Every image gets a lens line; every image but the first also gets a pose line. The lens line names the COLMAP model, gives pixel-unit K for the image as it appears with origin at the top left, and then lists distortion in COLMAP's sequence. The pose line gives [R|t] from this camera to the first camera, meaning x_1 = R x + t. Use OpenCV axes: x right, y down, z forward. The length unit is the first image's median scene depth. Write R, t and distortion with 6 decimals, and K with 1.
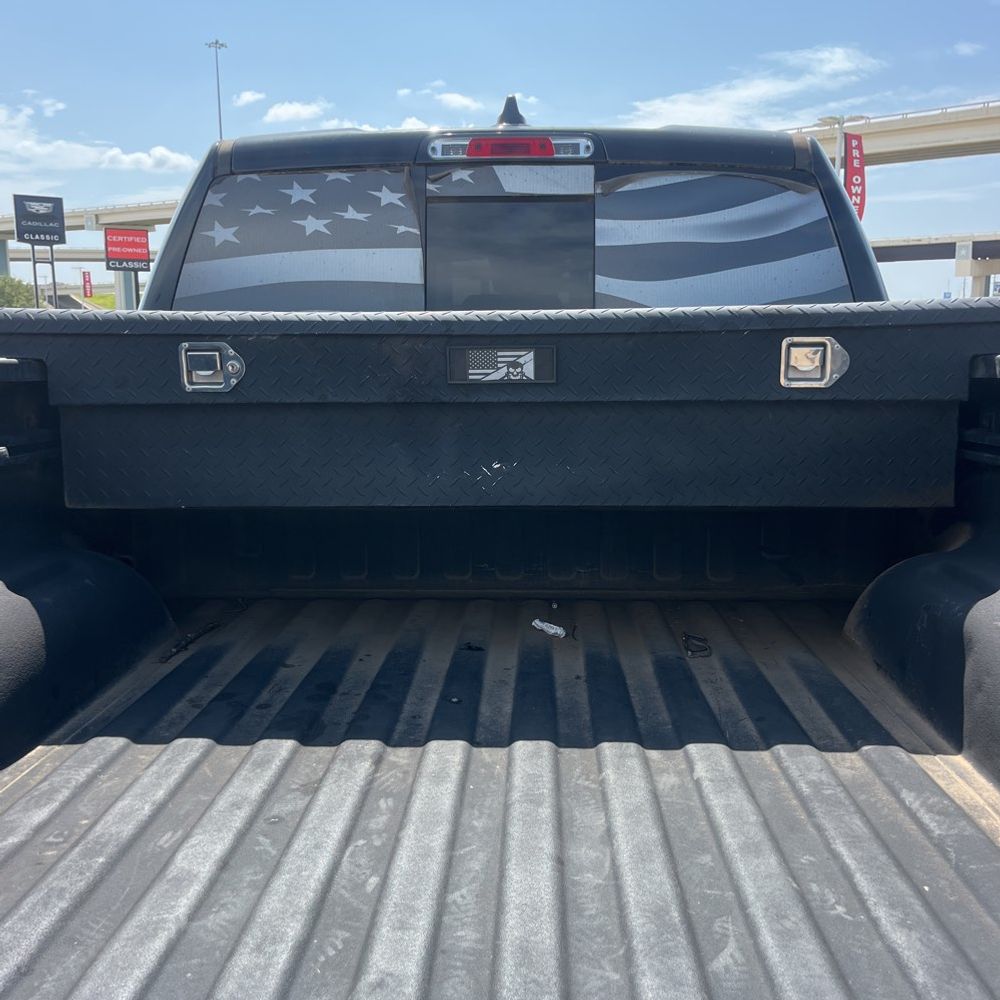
lens RADIAL K [[1012.7, 0, 500.8], [0, 1012.7, 497.6], [0, 0, 1]] dist [0.038198, -0.024929]
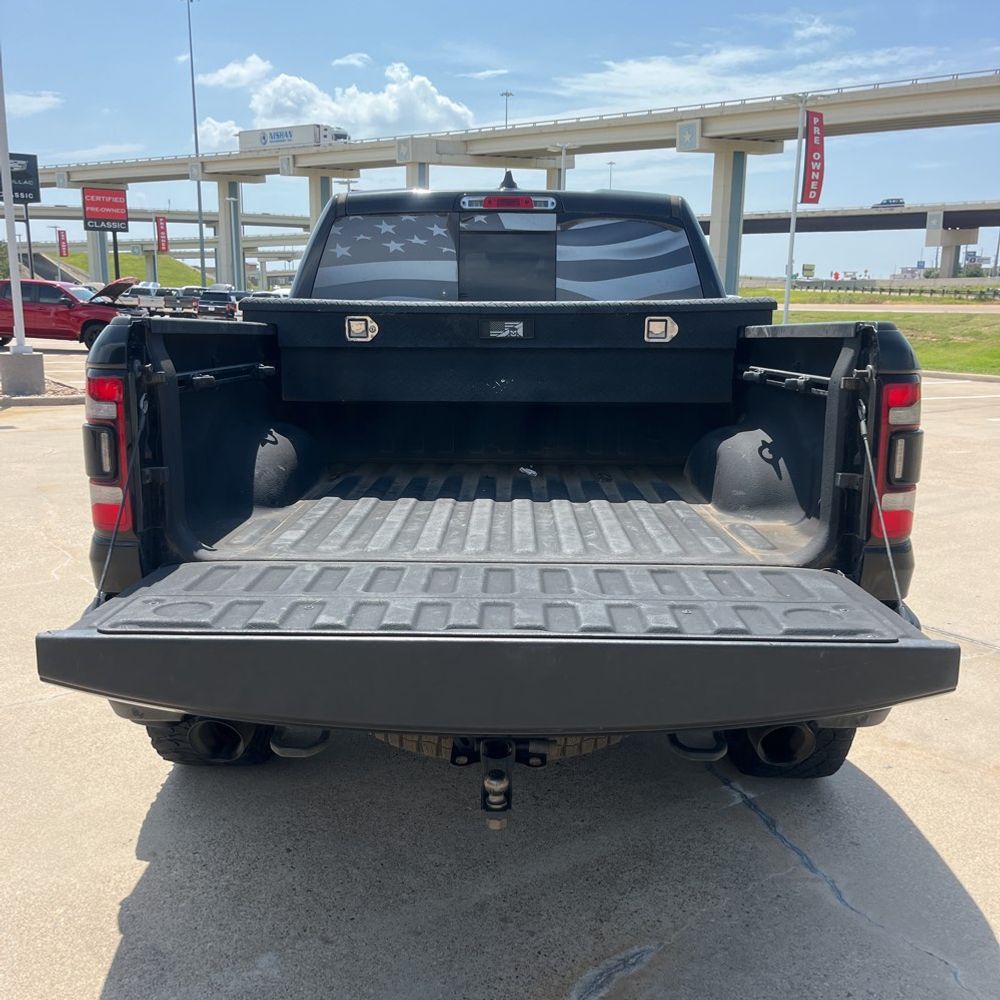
lens RADIAL K [[1006.3, 0, 497.3], [0, 1006.3, 509.7], [0, 0, 1]] dist [0.080843, -0.107418]
pose [[0.999713, 0.006724, 0.022980, -0.045348], [-0.007767, 0.998930, 0.045588, 0.100011], [-0.022648, -0.045754, 0.998696, -0.747233]]
